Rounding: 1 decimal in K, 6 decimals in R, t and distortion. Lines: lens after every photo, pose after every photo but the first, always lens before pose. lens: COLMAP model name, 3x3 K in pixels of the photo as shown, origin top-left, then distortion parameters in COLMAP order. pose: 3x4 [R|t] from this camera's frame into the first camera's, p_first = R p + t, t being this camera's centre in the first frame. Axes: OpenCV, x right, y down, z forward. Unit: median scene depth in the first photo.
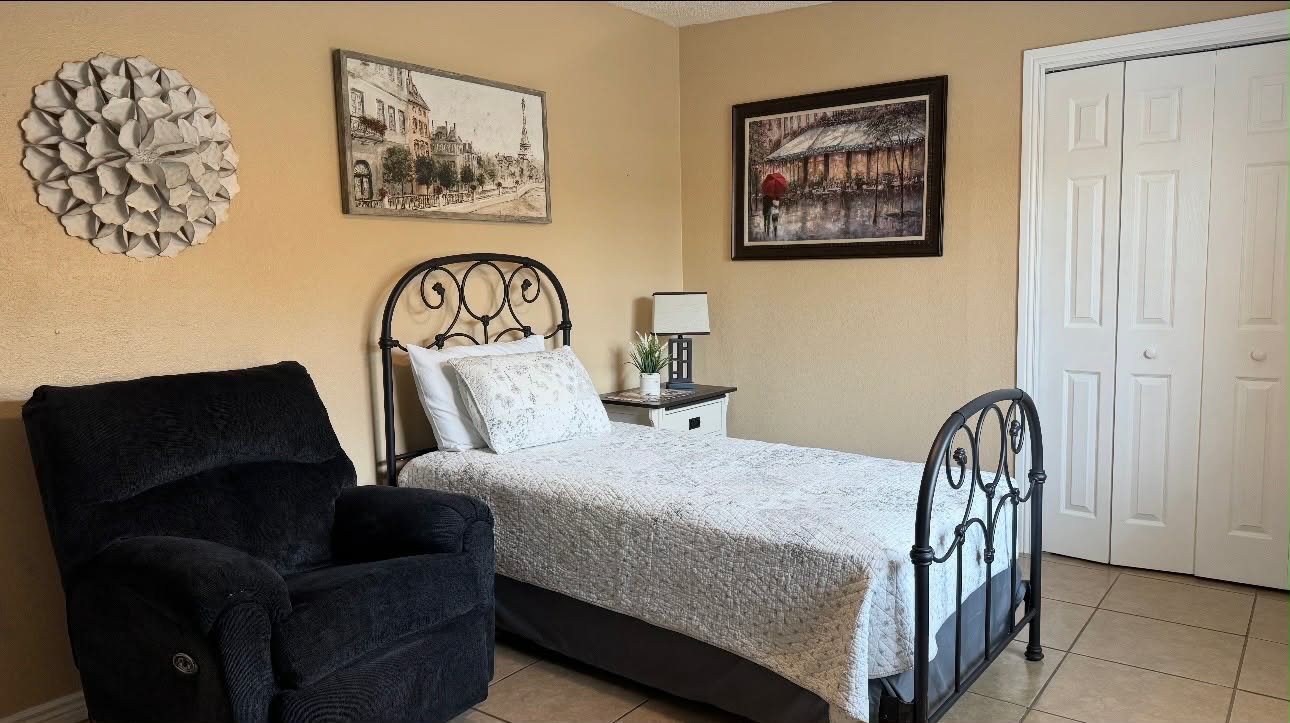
lens RADIAL K [[841.6, 0, 648.7], [0, 841.6, 384.4], [0, 0, 1]] dist [-0.041989, -0.006503]
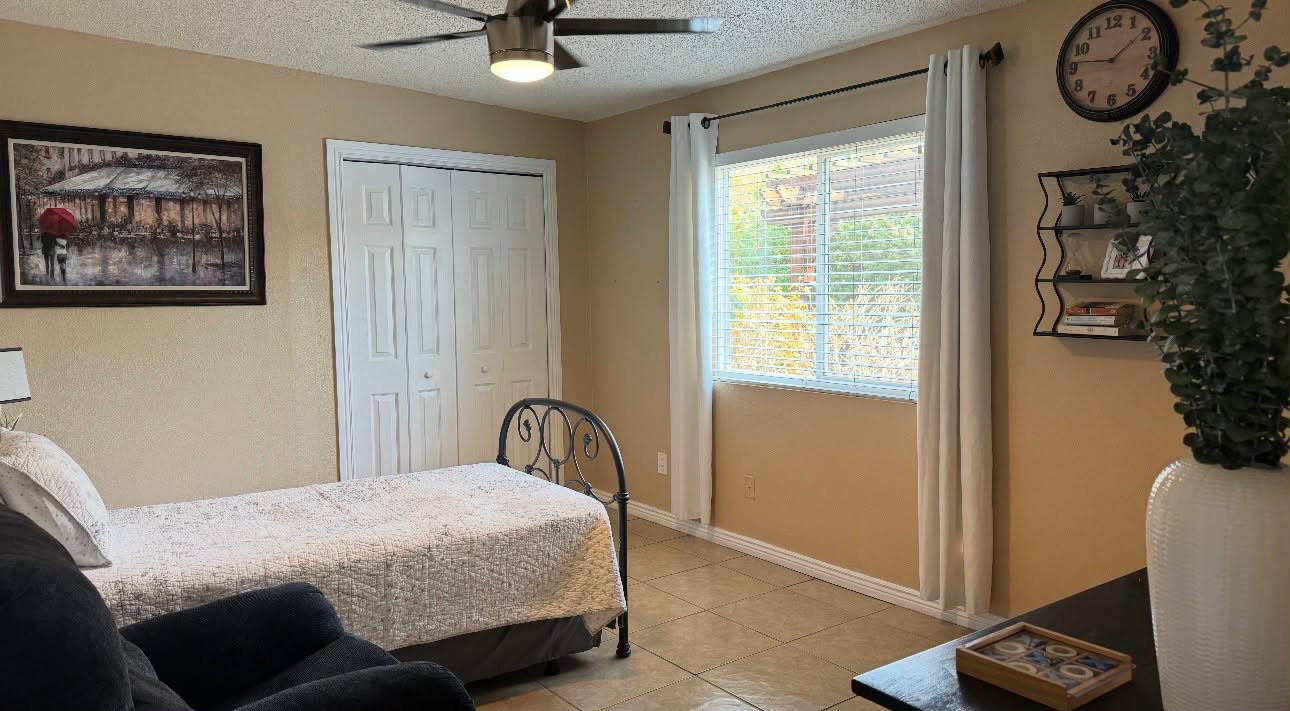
lens RADIAL K [[870.2, 0, 644.9], [0, 870.2, 347.8], [0, 0, 1]] dist [-0.066021, -0.001233]
pose [[0.236968, -0.047152, 0.970373, -0.565059], [0.122272, 0.992327, 0.018360, -0.049915], [-0.963792, 0.114298, 0.240915, 0.221846]]
